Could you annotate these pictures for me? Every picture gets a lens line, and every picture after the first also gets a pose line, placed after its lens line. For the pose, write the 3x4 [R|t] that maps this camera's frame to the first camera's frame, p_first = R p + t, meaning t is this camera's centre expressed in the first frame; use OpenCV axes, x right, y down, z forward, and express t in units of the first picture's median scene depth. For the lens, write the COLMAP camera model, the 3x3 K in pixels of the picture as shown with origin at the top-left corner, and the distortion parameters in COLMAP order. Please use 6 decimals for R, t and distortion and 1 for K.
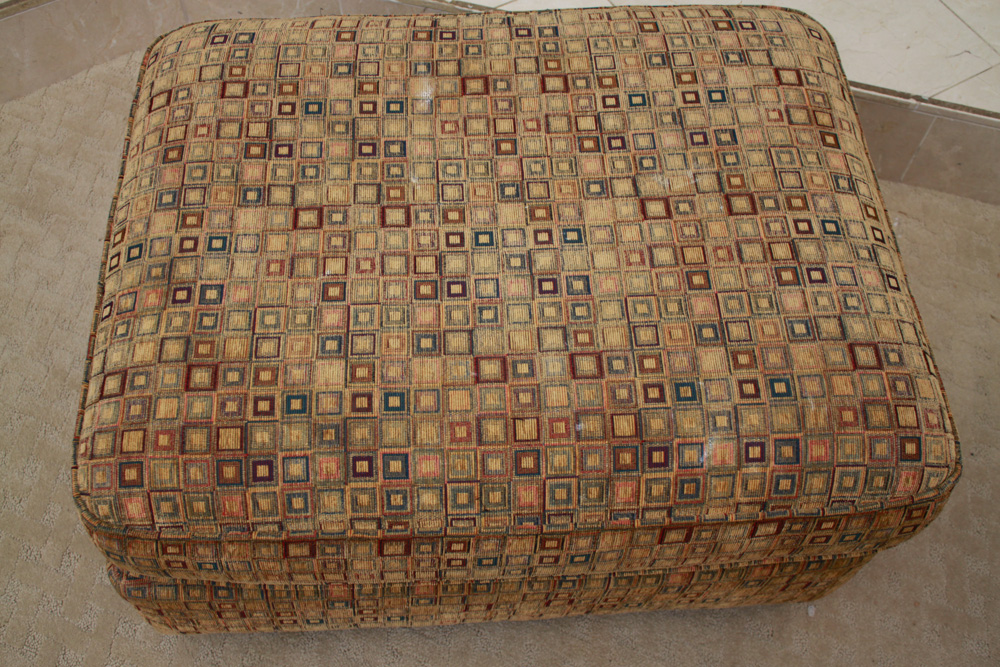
lens RADIAL K [[1064.3, 0, 500.0], [0, 1064.3, 333.5], [0, 0, 1]] dist [-0.131741, 0.147543]
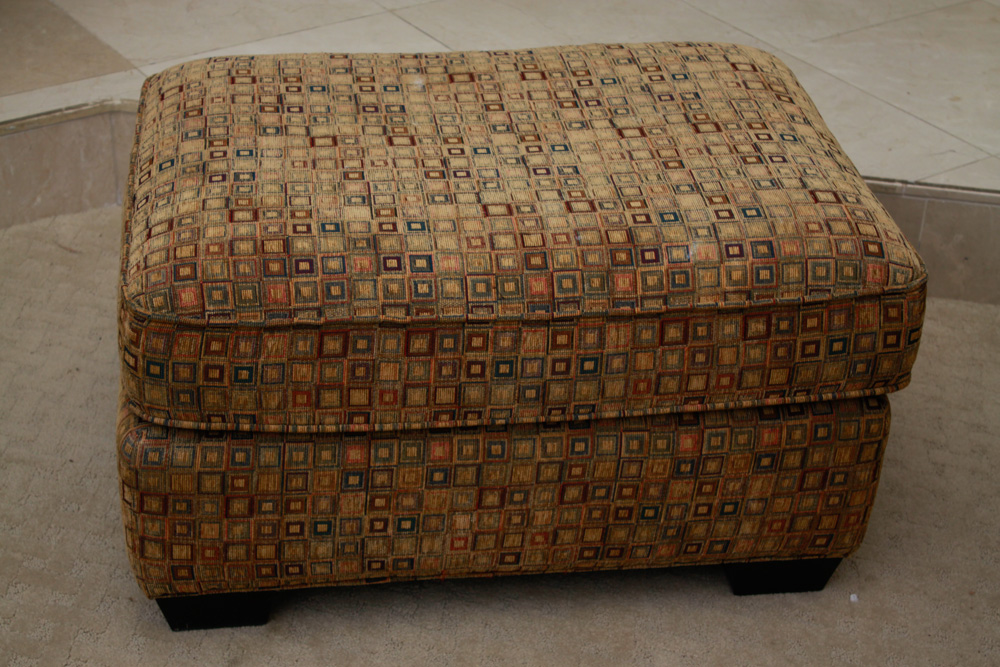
lens RADIAL K [[1928.6, 0, 500.0], [0, 1928.6, 333.5], [0, 0, 1]] dist [0.007112, 0.111692]
pose [[0.997392, -0.031778, 0.064799, -0.144325], [0.059329, 0.872259, -0.485432, 1.152037], [-0.041096, 0.488011, 0.871870, -0.740298]]
